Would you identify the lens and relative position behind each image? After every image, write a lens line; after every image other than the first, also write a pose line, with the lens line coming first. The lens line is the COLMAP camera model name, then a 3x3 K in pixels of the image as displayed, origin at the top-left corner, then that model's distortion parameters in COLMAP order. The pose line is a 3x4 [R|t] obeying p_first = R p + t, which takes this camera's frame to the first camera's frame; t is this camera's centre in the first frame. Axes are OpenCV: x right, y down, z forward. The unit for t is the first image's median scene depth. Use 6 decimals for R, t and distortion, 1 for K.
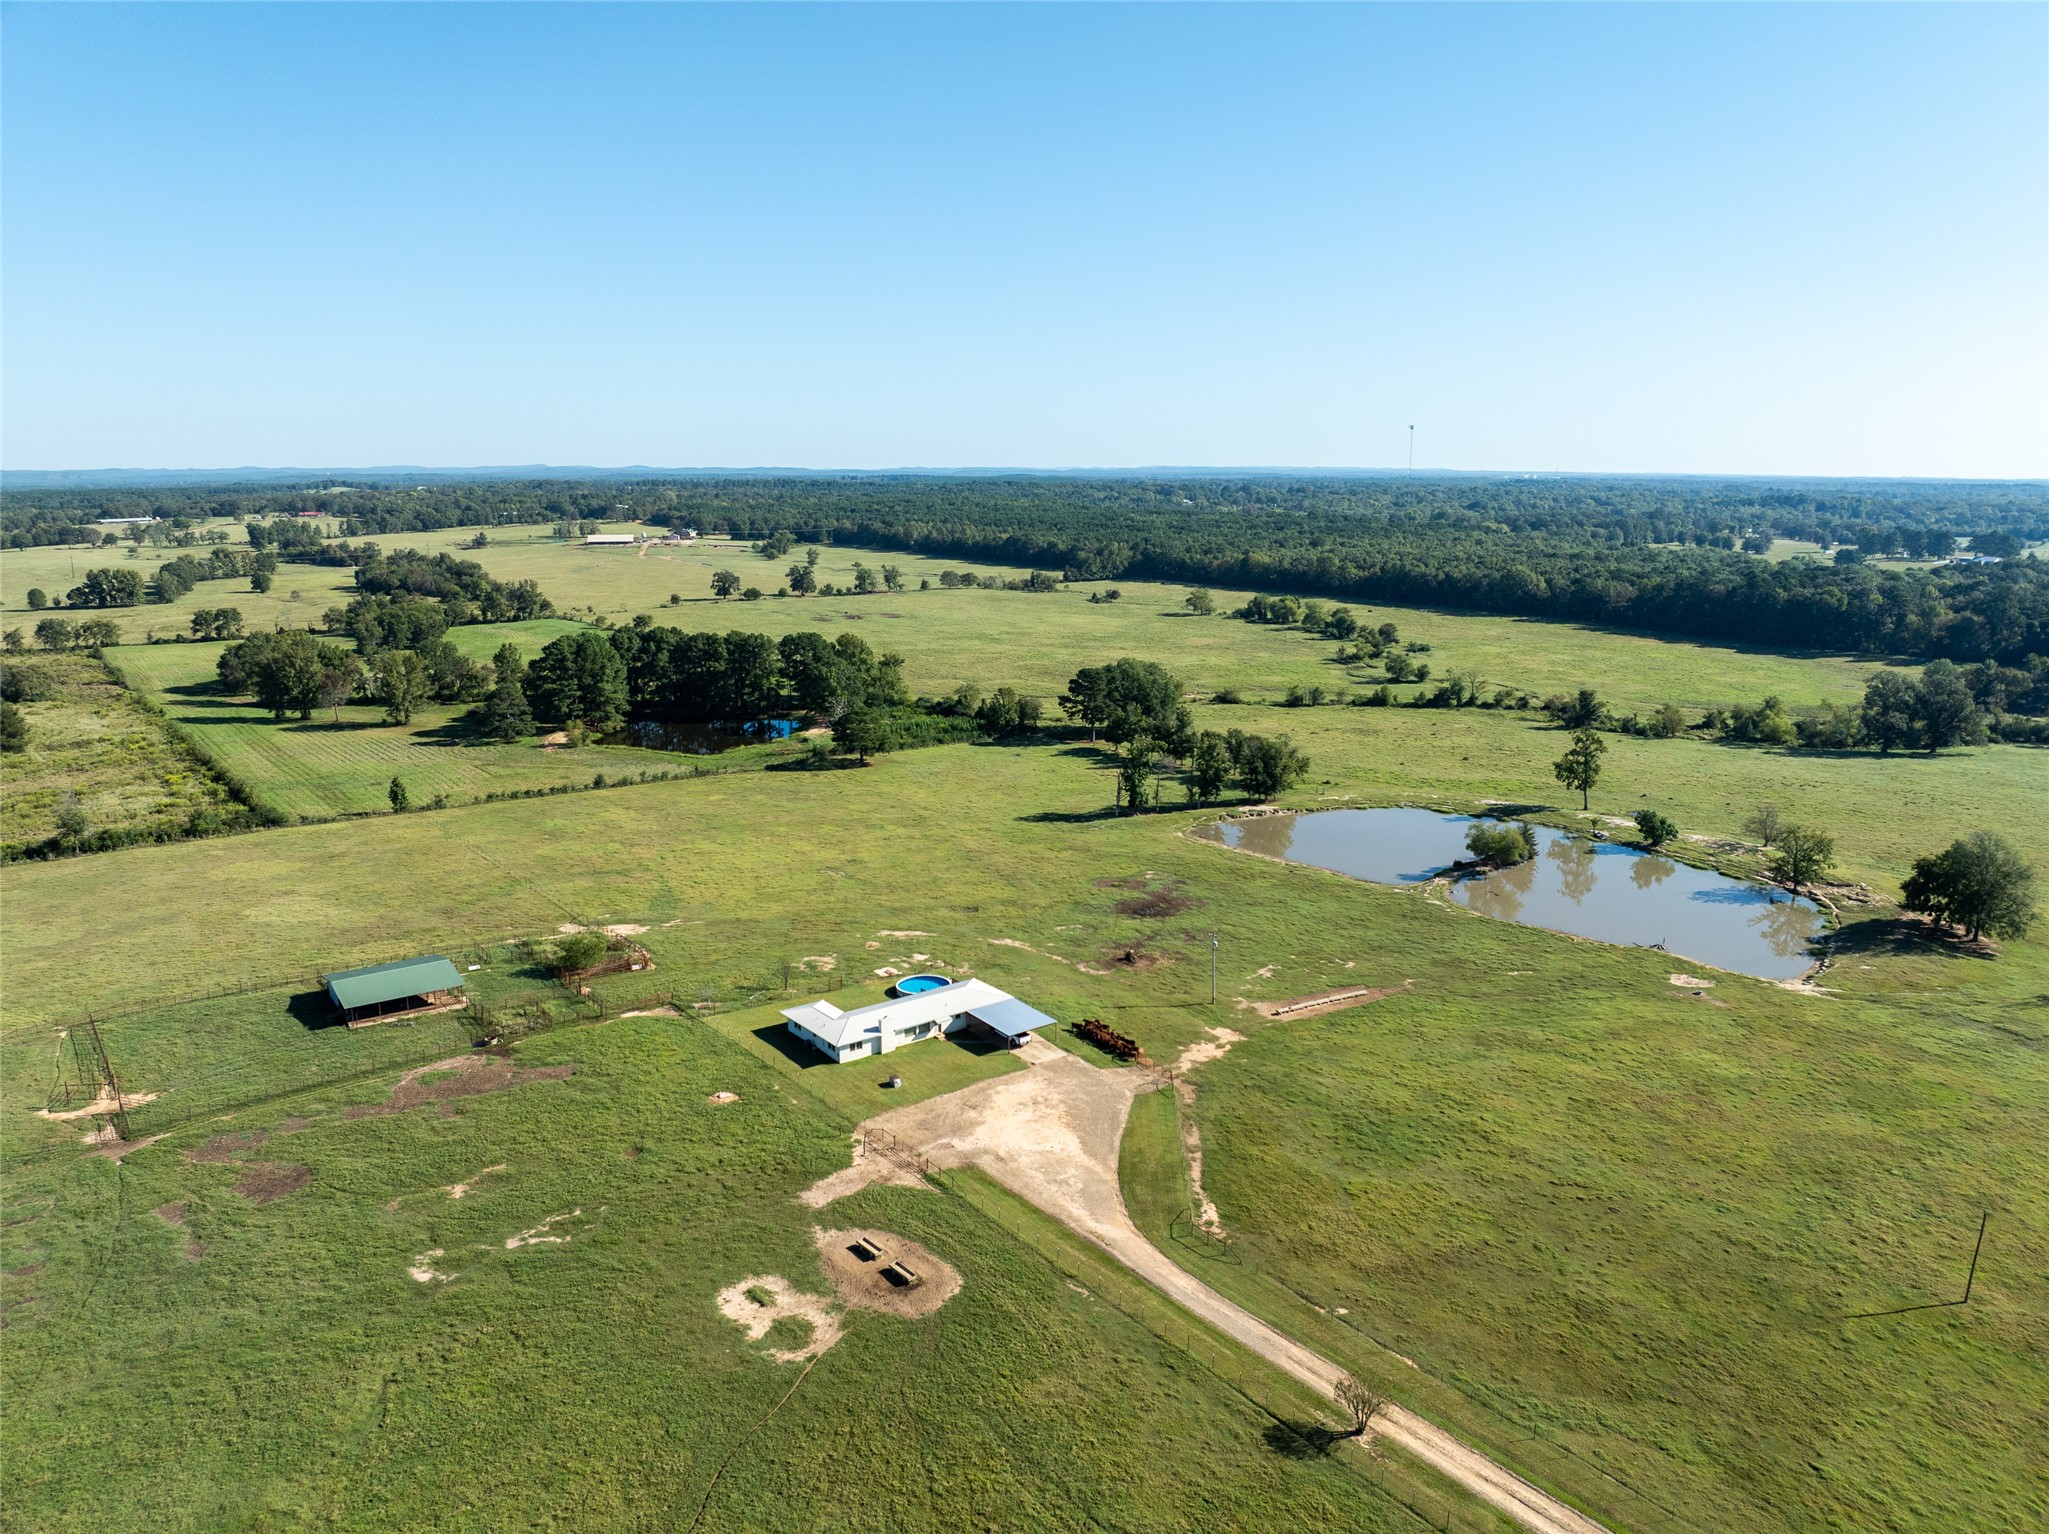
lens RADIAL K [[1475.5, 0, 1024.5], [0, 1475.5, 767.0], [0, 0, 1]] dist [-0.001181, 0.002011]
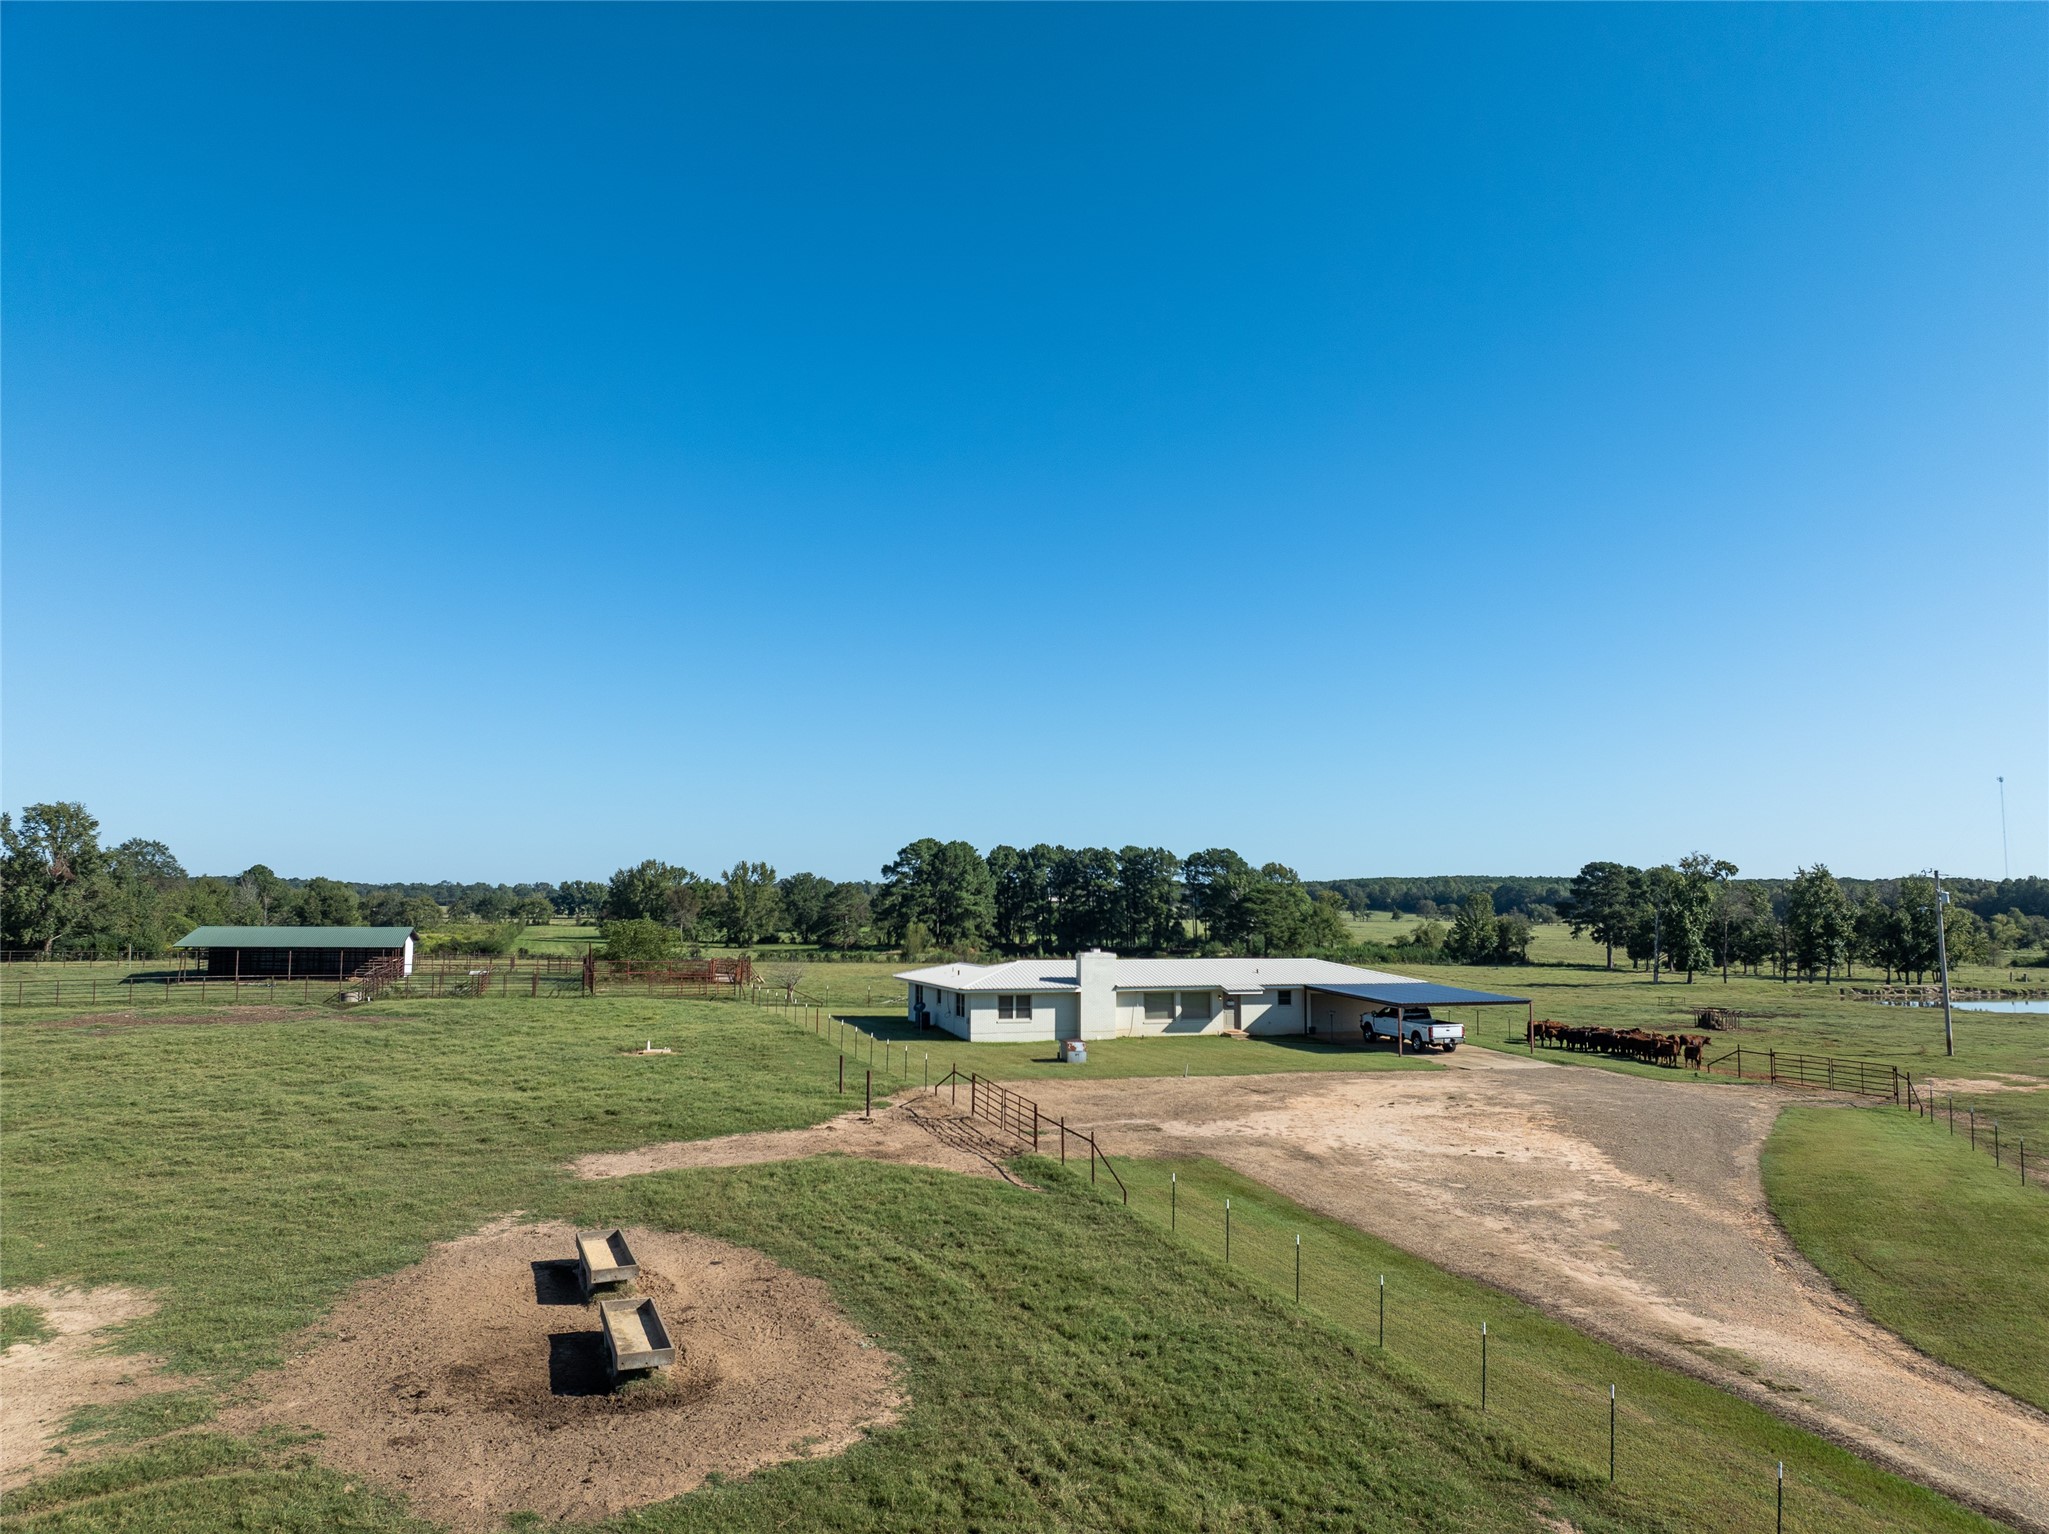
lens RADIAL K [[1475.5, 0, 1024.5], [0, 1475.5, 767.0], [0, 0, 1]] dist [-0.001181, 0.002011]
pose [[0.947181, -0.023759, -0.319819, 0.021467], [-0.068782, 0.958995, -0.274950, 0.234348], [0.313238, 0.282425, 0.906707, 0.599168]]
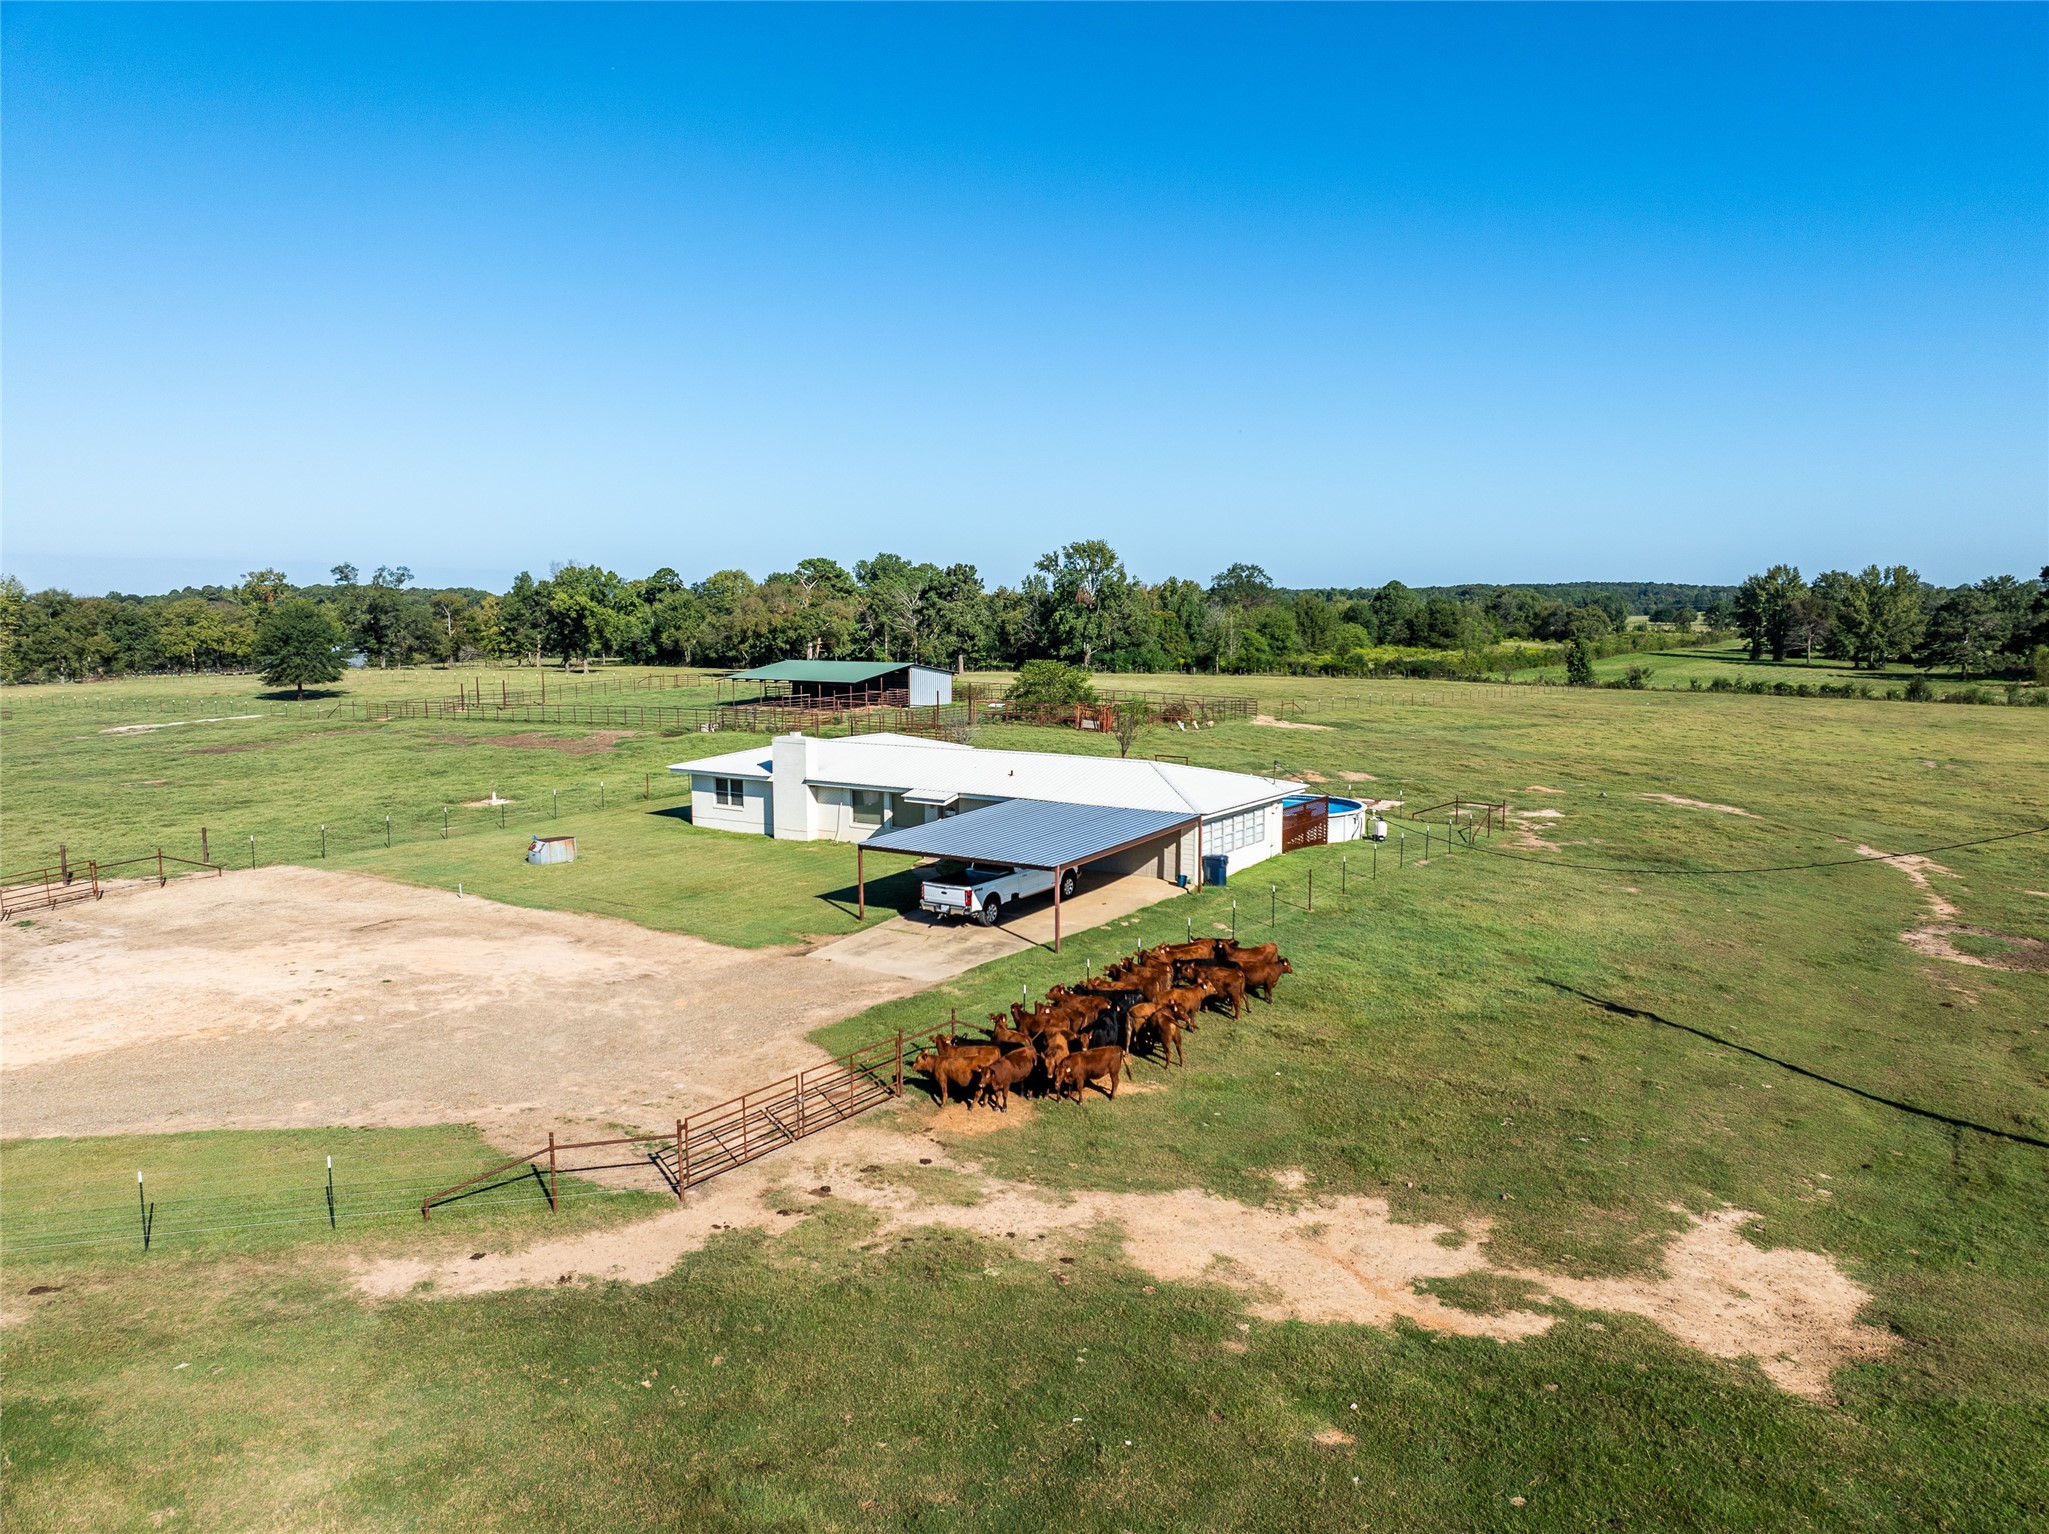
lens RADIAL K [[1475.5, 0, 1024.5], [0, 1475.5, 767.0], [0, 0, 1]] dist [-0.001181, 0.002011]
pose [[0.292730, 0.105805, -0.950323, 0.243915], [-0.182605, 0.981754, 0.053056, 0.148479], [0.938597, 0.158003, 0.306710, 0.942597]]
